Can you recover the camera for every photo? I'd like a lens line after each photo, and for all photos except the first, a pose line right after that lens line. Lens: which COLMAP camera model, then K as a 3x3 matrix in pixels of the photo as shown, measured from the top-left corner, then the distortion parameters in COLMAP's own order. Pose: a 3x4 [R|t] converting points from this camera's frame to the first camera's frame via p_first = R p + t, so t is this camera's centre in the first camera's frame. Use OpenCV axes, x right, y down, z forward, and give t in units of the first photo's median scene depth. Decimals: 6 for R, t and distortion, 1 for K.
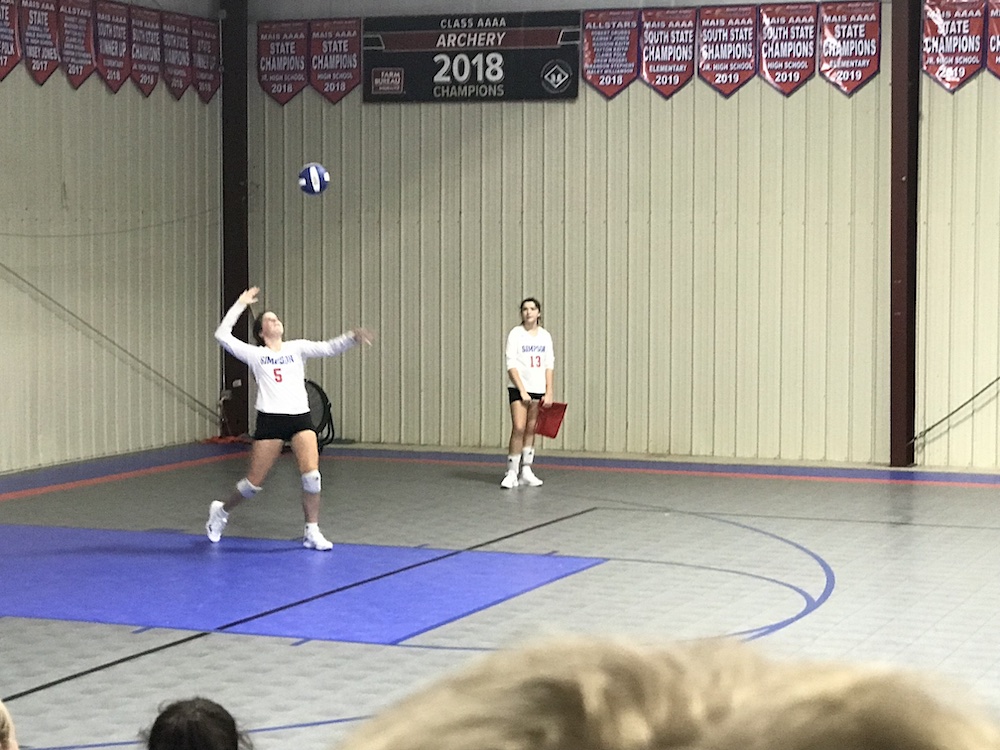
lens RADIAL K [[2365.5, 0, 483.9], [0, 2365.5, 360.7], [0, 0, 1]] dist [0.093734, 0.000000]
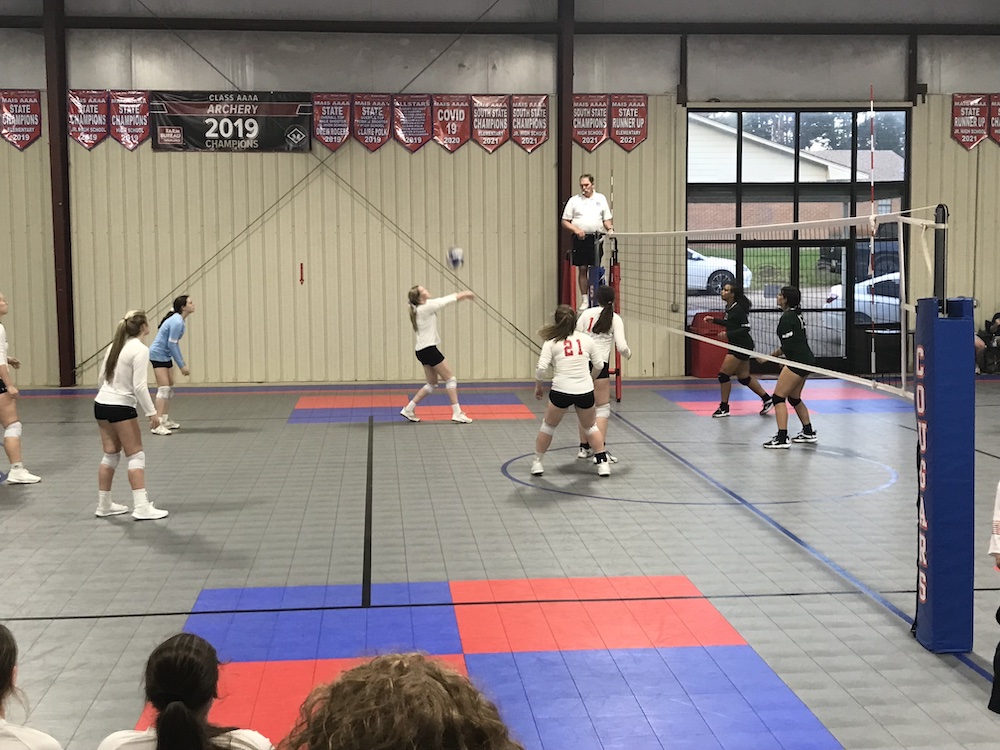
lens RADIAL K [[1430.8, 0, 496.6], [0, 1430.8, 378.8], [0, 0, 1]] dist [0.091004, 0.000000]
pose [[0.873823, -0.060292, 0.482492, -0.303414], [0.039209, 0.997788, 0.053673, -0.009112], [-0.484661, -0.027983, 0.874254, 0.128182]]
